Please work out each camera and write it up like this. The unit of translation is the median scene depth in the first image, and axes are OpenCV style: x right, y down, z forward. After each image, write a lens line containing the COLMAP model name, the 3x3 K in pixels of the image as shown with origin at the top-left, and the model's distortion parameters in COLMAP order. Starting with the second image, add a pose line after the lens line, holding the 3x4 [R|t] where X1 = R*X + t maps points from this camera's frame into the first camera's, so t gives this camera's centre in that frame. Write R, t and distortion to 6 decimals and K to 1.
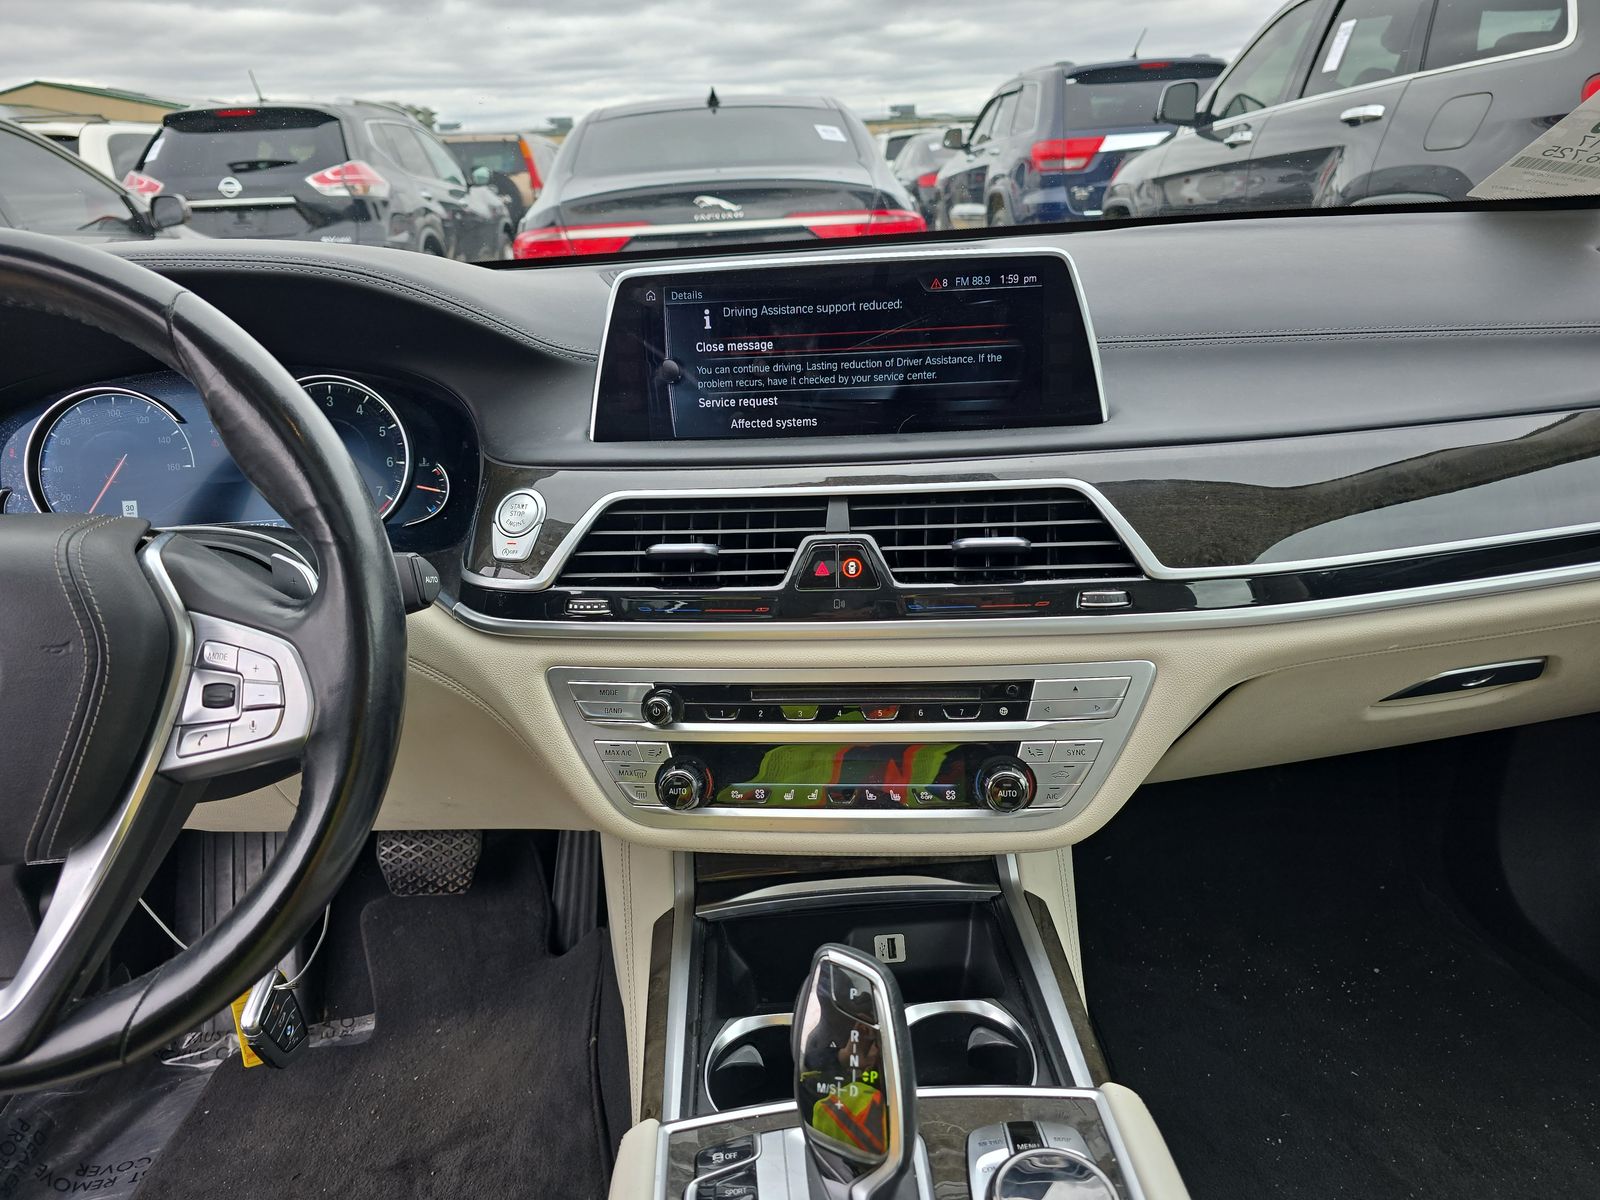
lens RADIAL K [[1051.8, 0, 808.4], [0, 1051.8, 613.9], [0, 0, 1]] dist [0.073461, -0.060584]
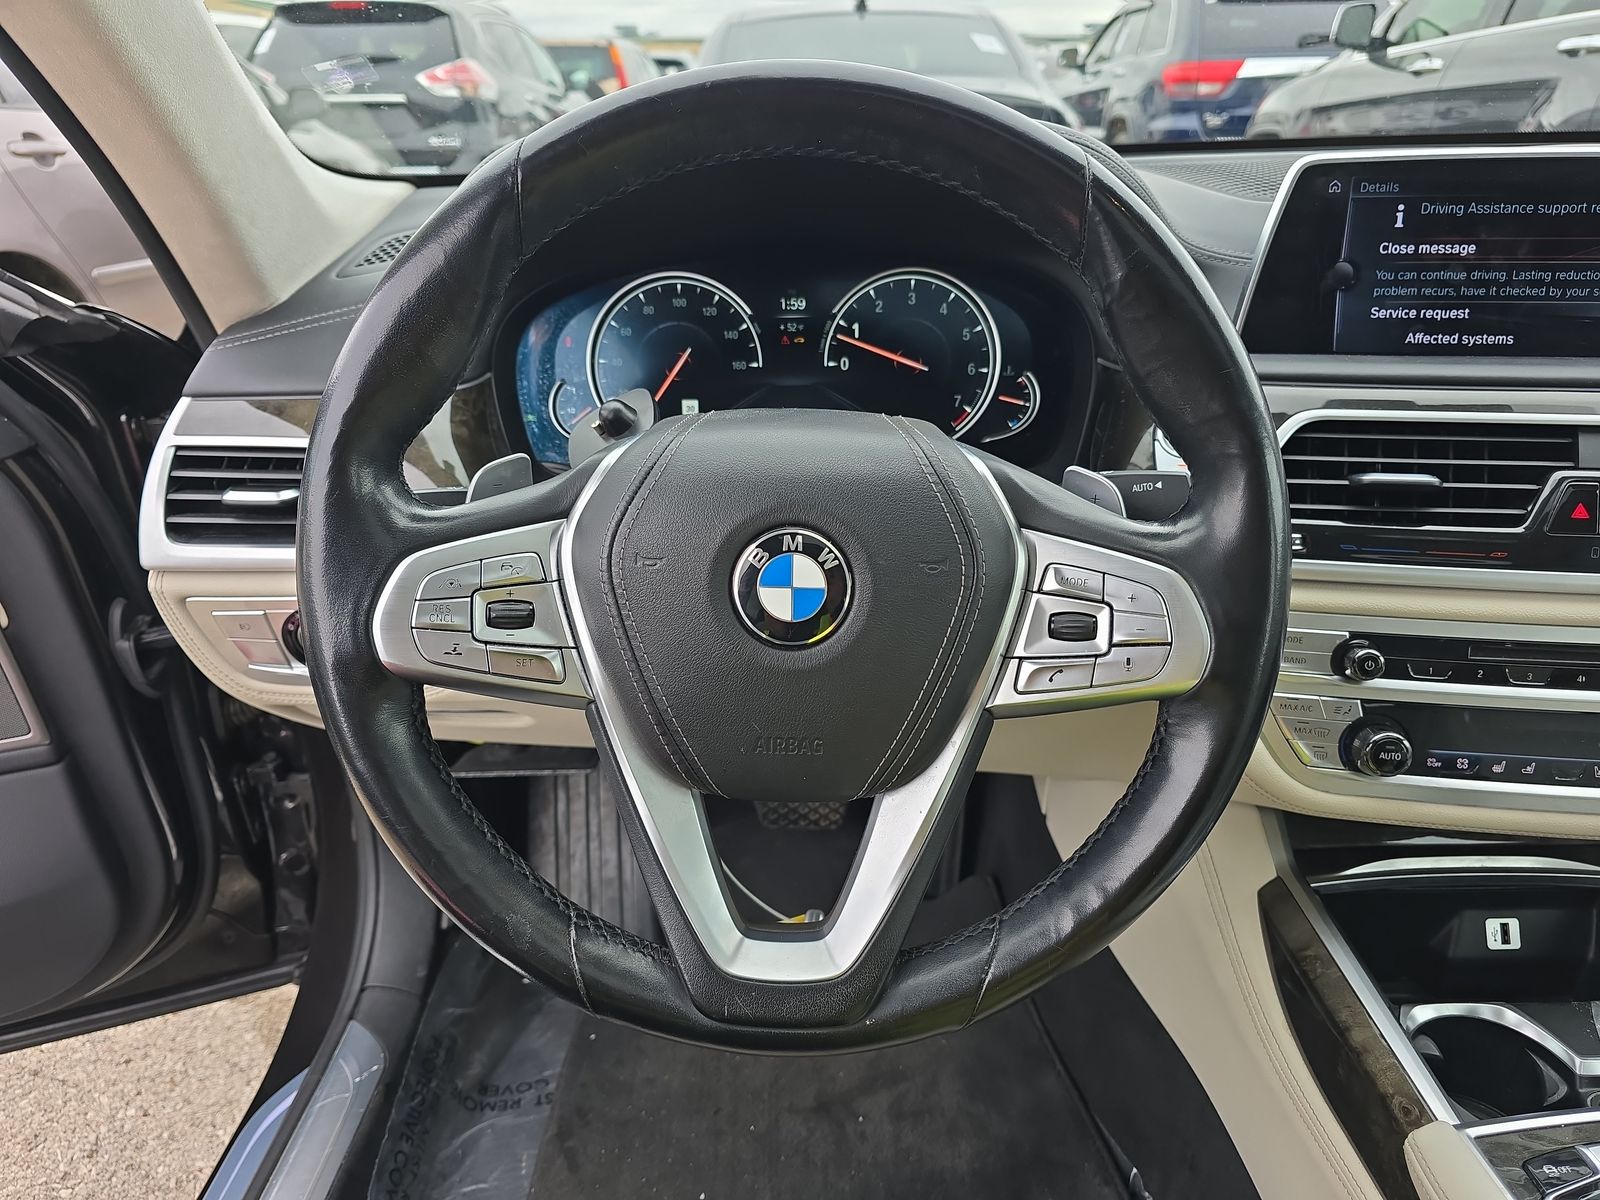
lens RADIAL K [[1065.4, 0, 822.6], [0, 1065.4, 599.1], [0, 0, 1]] dist [0.045418, -0.040751]
pose [[0.998197, 0.051766, -0.030391, -0.379824], [-0.050183, 0.997452, 0.050713, 0.010373], [0.032938, -0.049097, 0.998251, 0.061384]]
